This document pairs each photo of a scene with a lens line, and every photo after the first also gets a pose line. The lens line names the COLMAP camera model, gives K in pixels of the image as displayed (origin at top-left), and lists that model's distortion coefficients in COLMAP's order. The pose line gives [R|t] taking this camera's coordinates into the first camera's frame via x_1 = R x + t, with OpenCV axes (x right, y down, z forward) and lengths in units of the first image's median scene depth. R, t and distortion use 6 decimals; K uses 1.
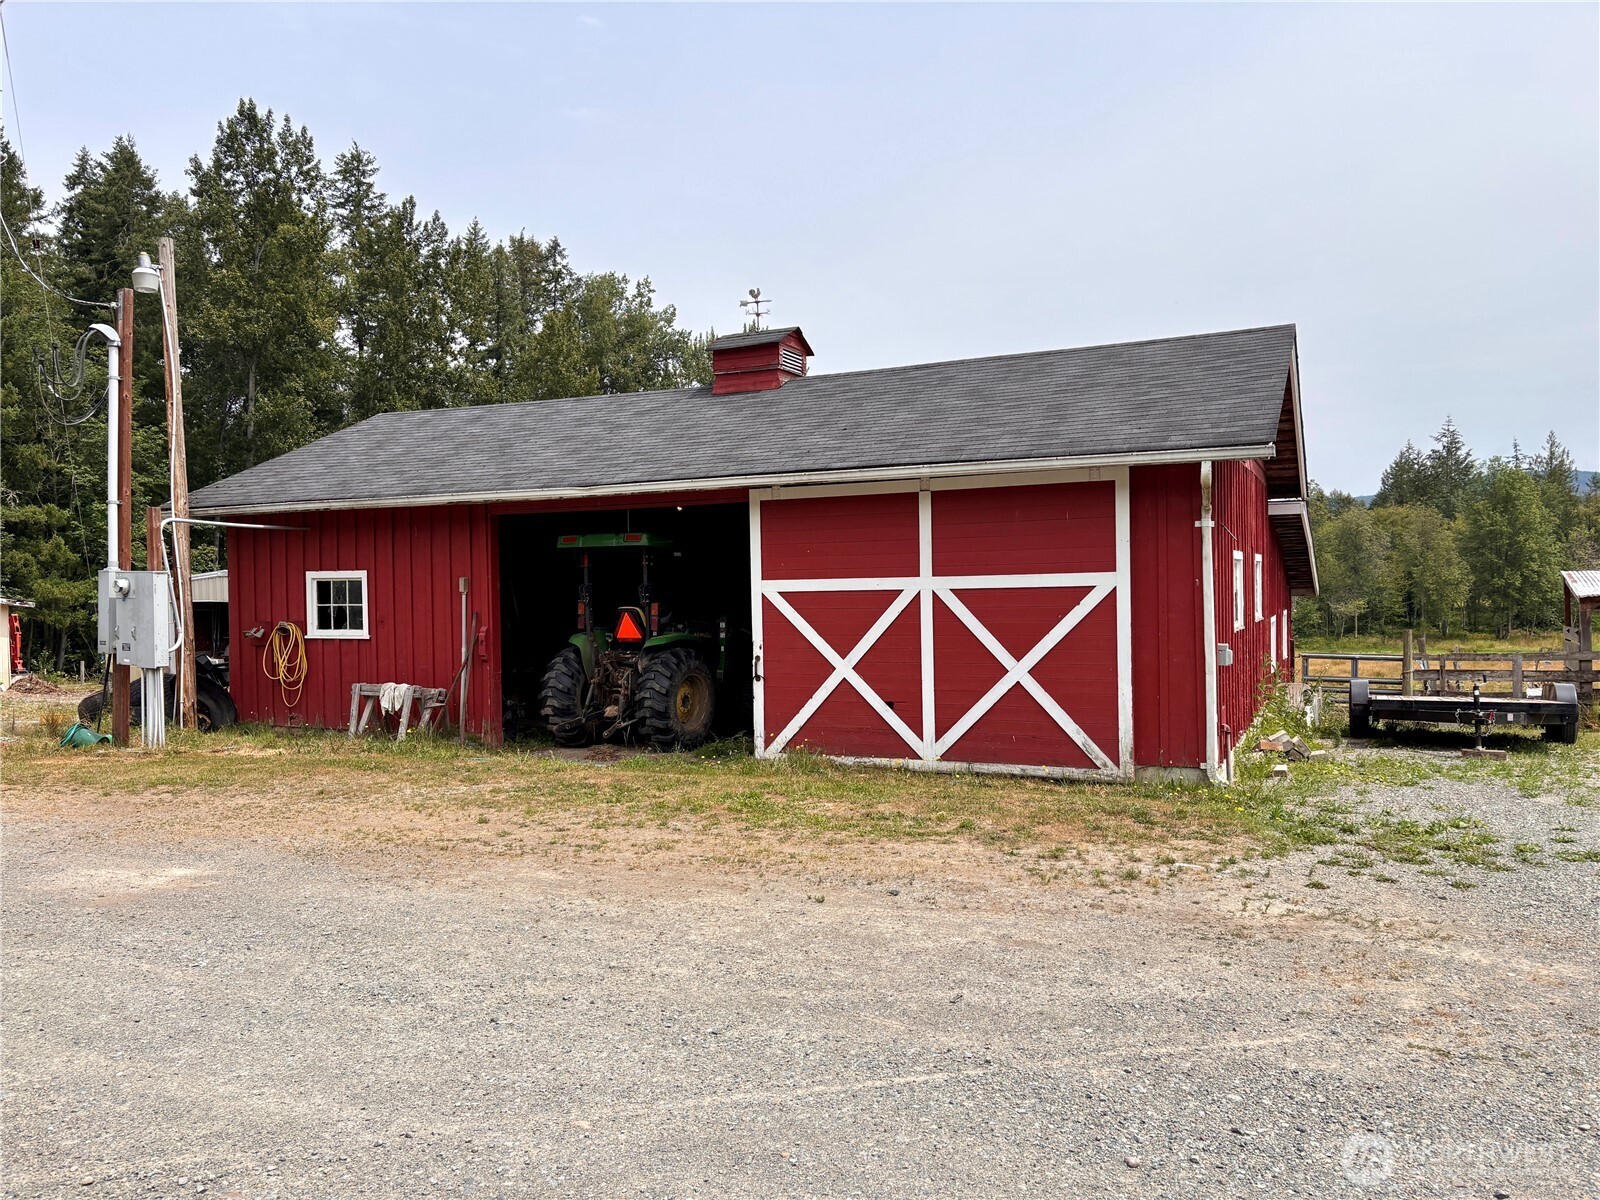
lens RADIAL K [[1182.2, 0, 800.0], [0, 1182.2, 600.0], [0, 0, 1]] dist [0.026525, -0.005007]
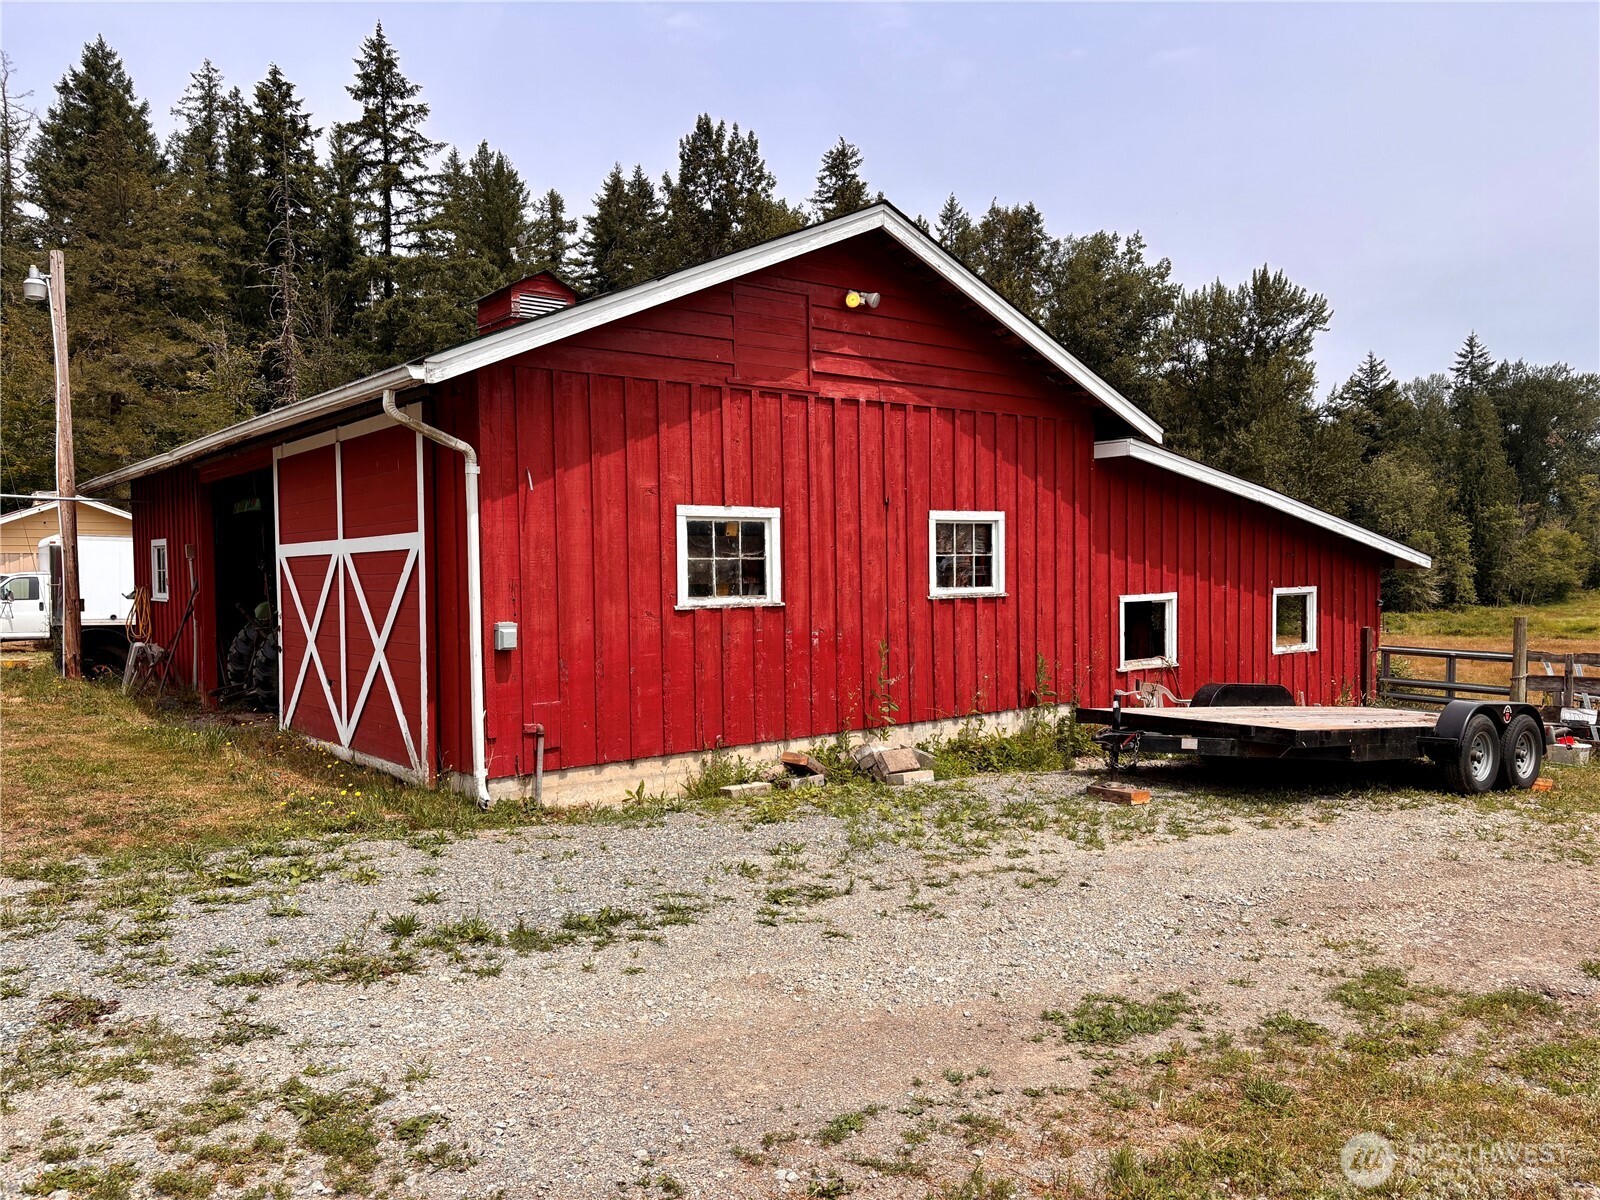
lens RADIAL K [[1182.2, 0, 800.0], [0, 1182.2, 600.0], [0, 0, 1]] dist [0.026525, -0.005007]
pose [[0.900271, 0.016720, -0.435008, 0.098642], [-0.006344, 0.999660, 0.025294, -0.000024], [0.435283, -0.020012, 0.900071, 0.042220]]
